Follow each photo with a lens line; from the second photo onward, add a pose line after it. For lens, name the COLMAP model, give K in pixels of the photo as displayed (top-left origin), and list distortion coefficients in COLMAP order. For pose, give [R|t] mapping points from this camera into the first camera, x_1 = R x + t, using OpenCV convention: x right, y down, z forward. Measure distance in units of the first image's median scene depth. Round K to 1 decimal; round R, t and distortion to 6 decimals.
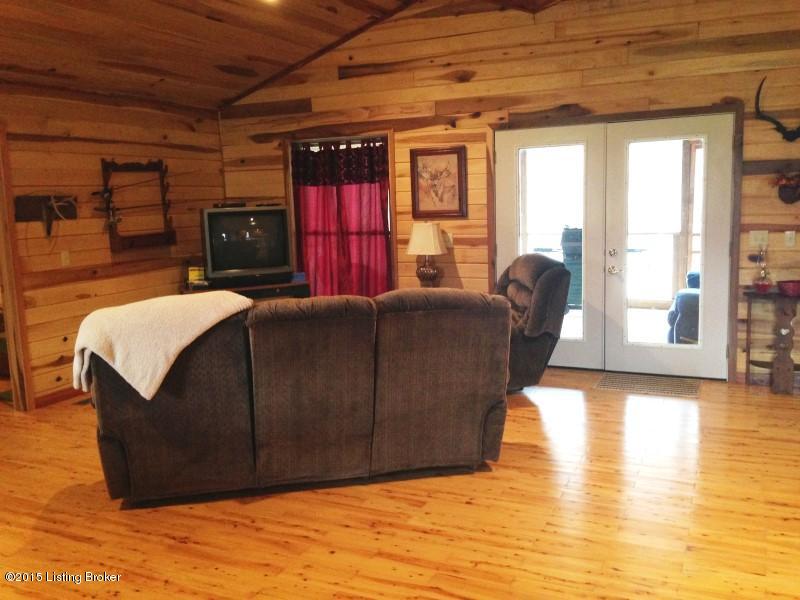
lens RADIAL K [[740.2, 0, 392.5], [0, 740.2, 297.4], [0, 0, 1]] dist [0.106271, -0.167292]
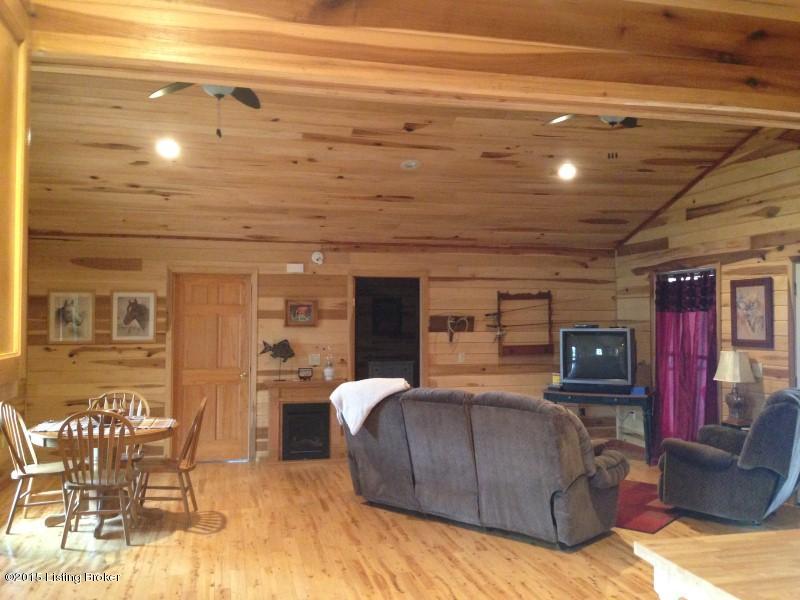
lens RADIAL K [[740.2, 0, 392.5], [0, 740.2, 297.4], [0, 0, 1]] dist [0.106271, -0.167292]
pose [[0.613998, 0.010408, -0.789239, 0.573865], [-0.128135, 0.987964, -0.086656, -0.022166], [0.778837, 0.154336, 0.607941, -0.019054]]
